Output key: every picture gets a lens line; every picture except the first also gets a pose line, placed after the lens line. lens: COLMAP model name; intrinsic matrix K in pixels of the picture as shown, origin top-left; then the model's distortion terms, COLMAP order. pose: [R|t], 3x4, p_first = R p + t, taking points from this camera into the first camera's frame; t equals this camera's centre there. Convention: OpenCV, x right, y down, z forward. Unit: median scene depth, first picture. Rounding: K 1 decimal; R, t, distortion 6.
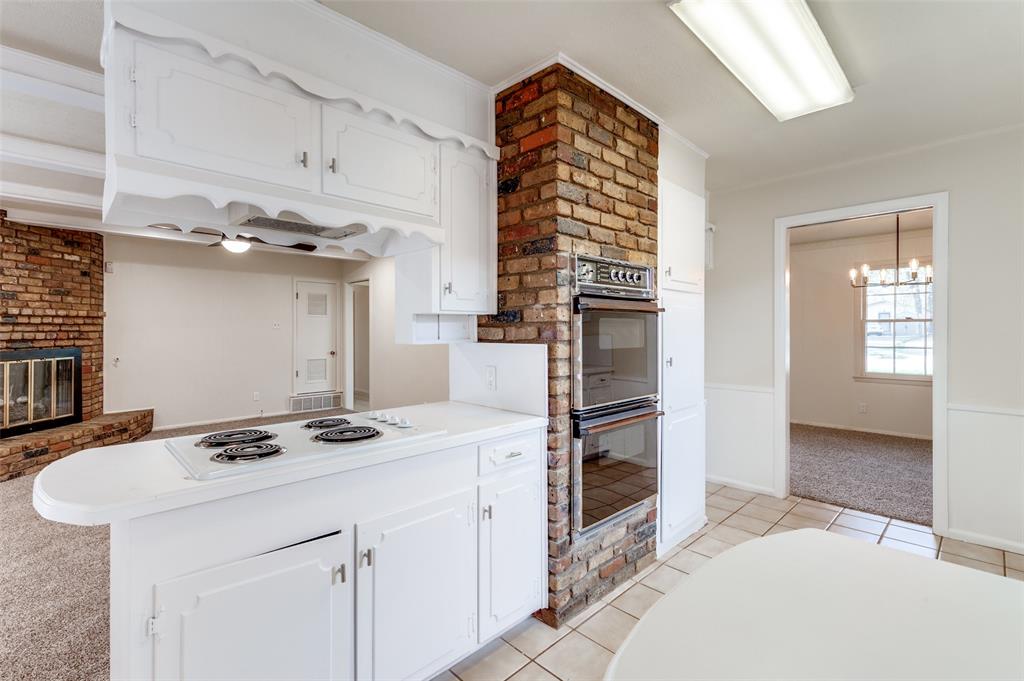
lens RADIAL K [[464.1, 0, 514.2], [0, 464.1, 331.2], [0, 0, 1]] dist [0.001570, -0.000242]
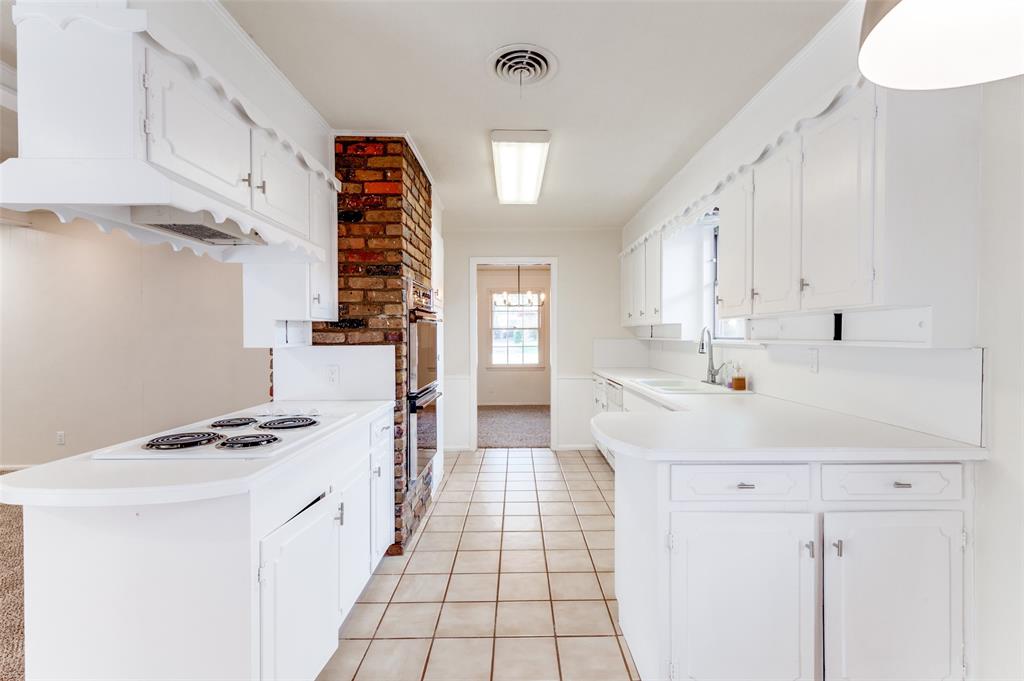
lens RADIAL K [[464.2, 0, 528.4], [0, 464.2, 338.5], [0, 0, 1]] dist [-0.001026, -0.000141]
pose [[0.682631, -0.006077, 0.730738, -0.603203], [0.002696, 0.999980, 0.005797, 0.001928], [-0.730759, -0.001988, 0.682633, -0.178842]]
